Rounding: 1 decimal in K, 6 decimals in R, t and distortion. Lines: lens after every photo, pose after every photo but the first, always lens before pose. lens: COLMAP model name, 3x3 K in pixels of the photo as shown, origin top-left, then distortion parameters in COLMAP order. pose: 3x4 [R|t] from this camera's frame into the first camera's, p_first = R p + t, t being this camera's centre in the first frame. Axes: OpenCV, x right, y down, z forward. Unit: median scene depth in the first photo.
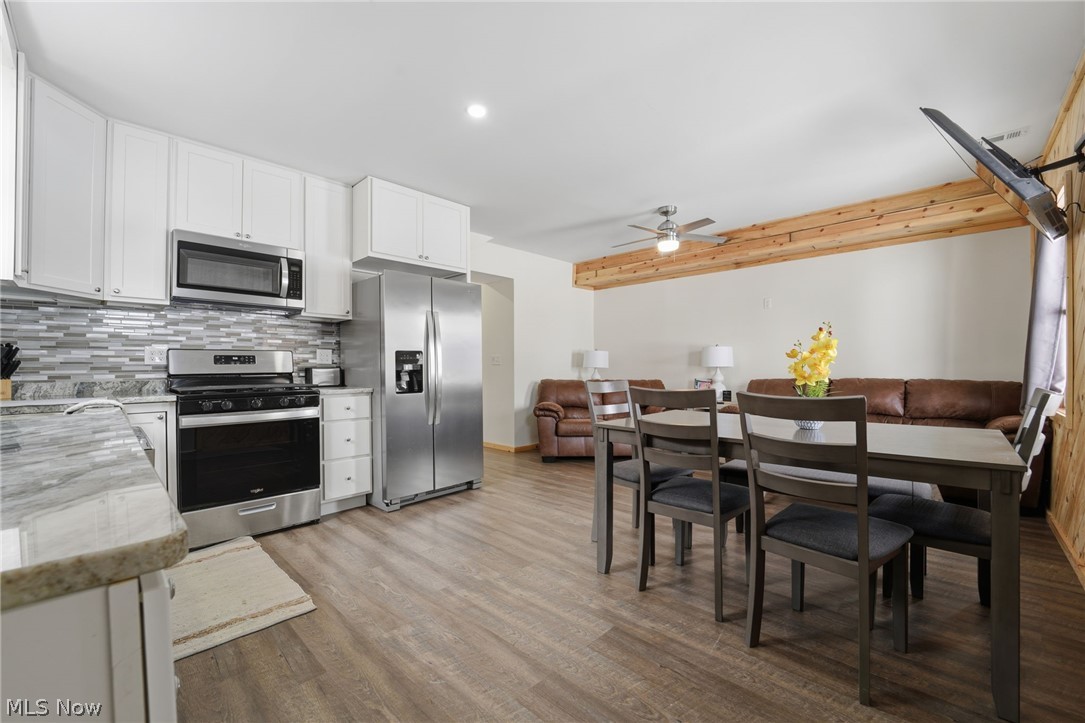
lens RADIAL K [[442.9, 0, 539.7], [0, 442.9, 362.9], [0, 0, 1]] dist [-0.021852, 0.000314]
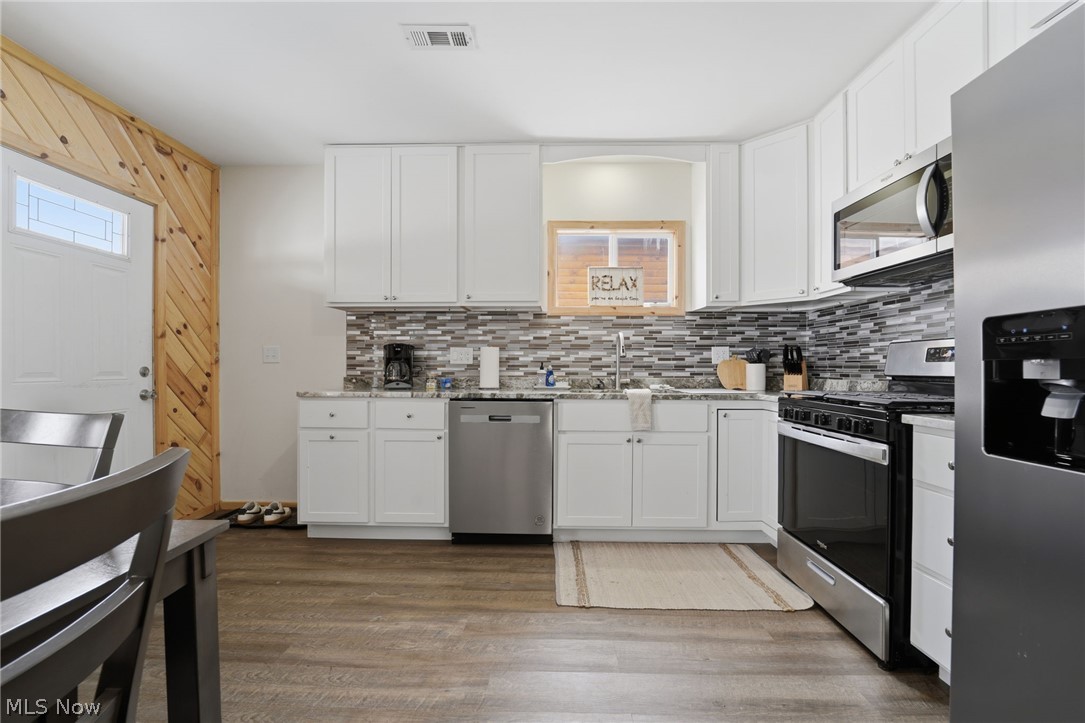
lens RADIAL K [[442.9, 0, 540.8], [0, 442.9, 365.1], [0, 0, 1]] dist [-0.021852, 0.000314]
pose [[-0.724505, 0.002991, -0.689264, 0.137315], [0.008239, 0.999957, -0.004322, 0.006082], [0.689221, -0.008810, -0.724498, 1.073353]]
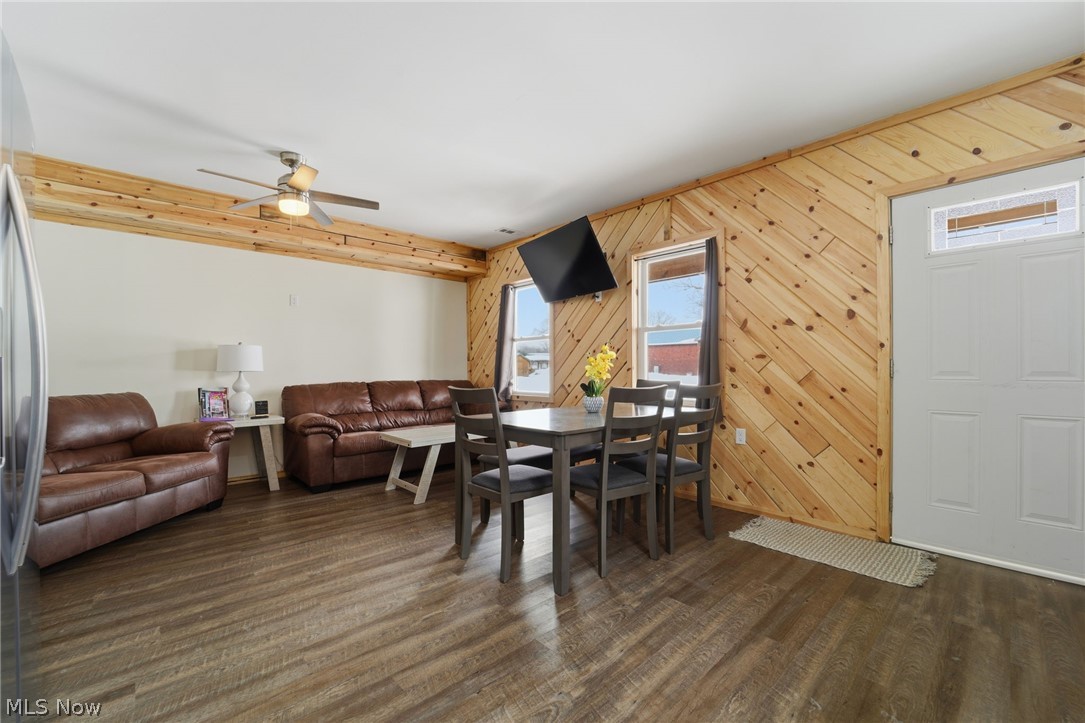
lens RADIAL K [[442.9, 0, 543.9], [0, 442.9, 368.8], [0, 0, 1]] dist [-0.021852, 0.000314]
pose [[0.038810, 0.004860, 0.999235, -0.574215], [-0.003554, 0.999983, -0.004726, 0.009945], [-0.999240, -0.003368, 0.038827, 0.736445]]
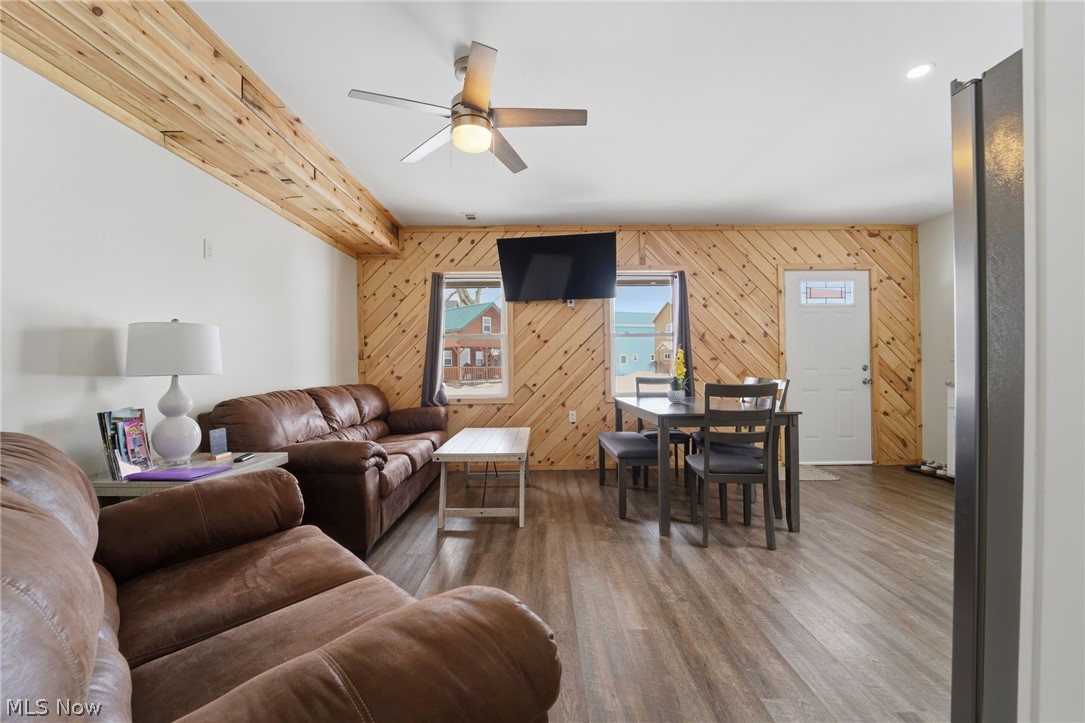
lens RADIAL K [[442.9, 0, 541.4], [0, 442.9, 367.4], [0, 0, 1]] dist [-0.021852, 0.000314]
pose [[-0.708820, 0.012221, 0.705283, -0.168085], [0.007888, 0.999925, -0.009399, 0.013210], [-0.705345, -0.001099, -0.708863, 1.776446]]
